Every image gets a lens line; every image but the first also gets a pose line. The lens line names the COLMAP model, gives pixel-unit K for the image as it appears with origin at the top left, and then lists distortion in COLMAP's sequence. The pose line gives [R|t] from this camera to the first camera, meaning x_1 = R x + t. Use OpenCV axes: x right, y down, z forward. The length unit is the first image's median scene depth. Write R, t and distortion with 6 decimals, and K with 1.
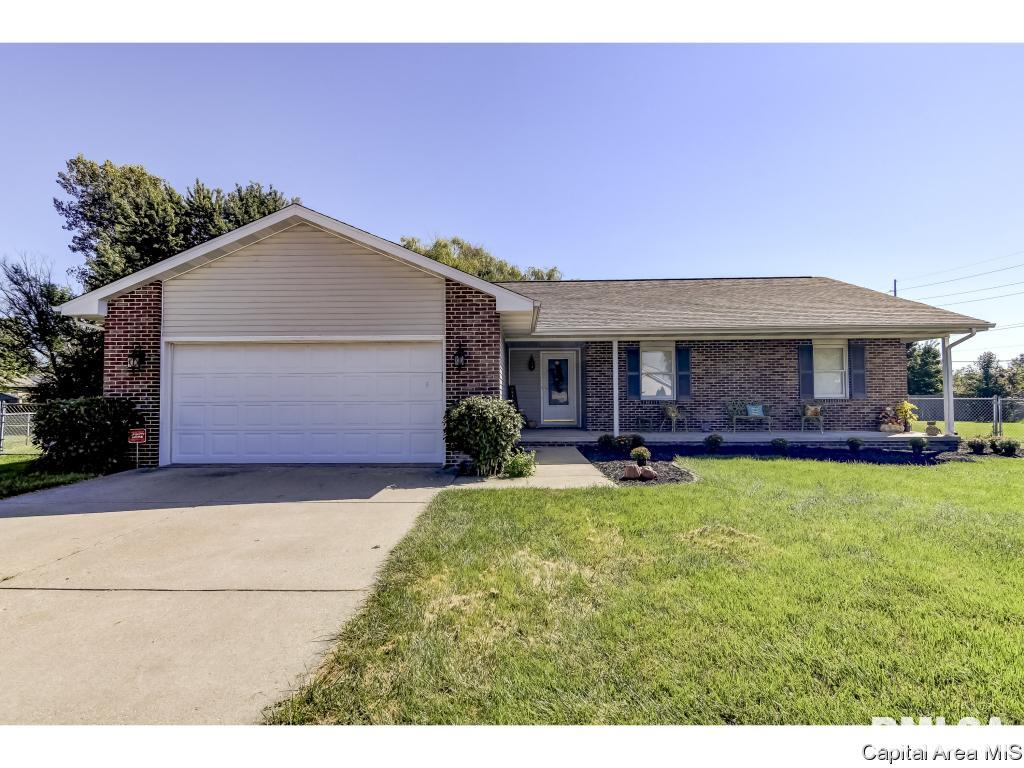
lens RADIAL K [[491.3, 0, 508.7], [0, 491.3, 381.6], [0, 0, 1]] dist [0.000861, -0.000750]
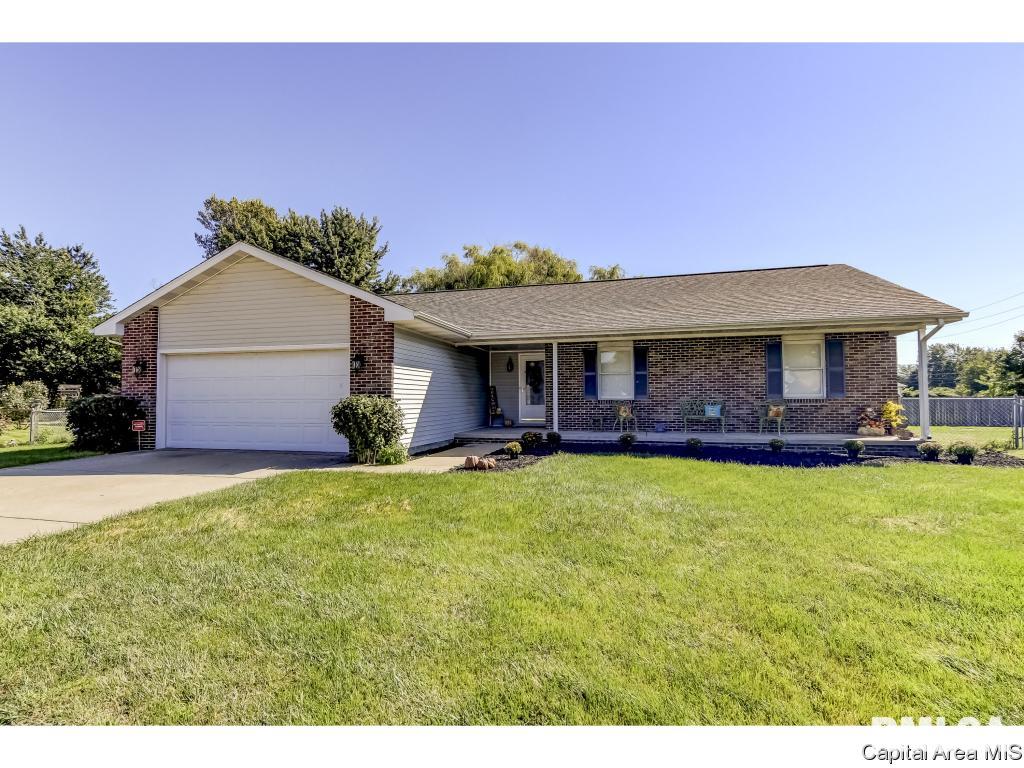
lens RADIAL K [[497.6, 0, 506.3], [0, 497.6, 383.4], [0, 0, 1]] dist [0.002090, -0.000280]
pose [[0.972357, -0.006155, -0.233419, 0.333077], [0.006452, 0.999979, 0.000507, 0.001871], [0.233411, -0.001999, 0.972376, -0.045474]]
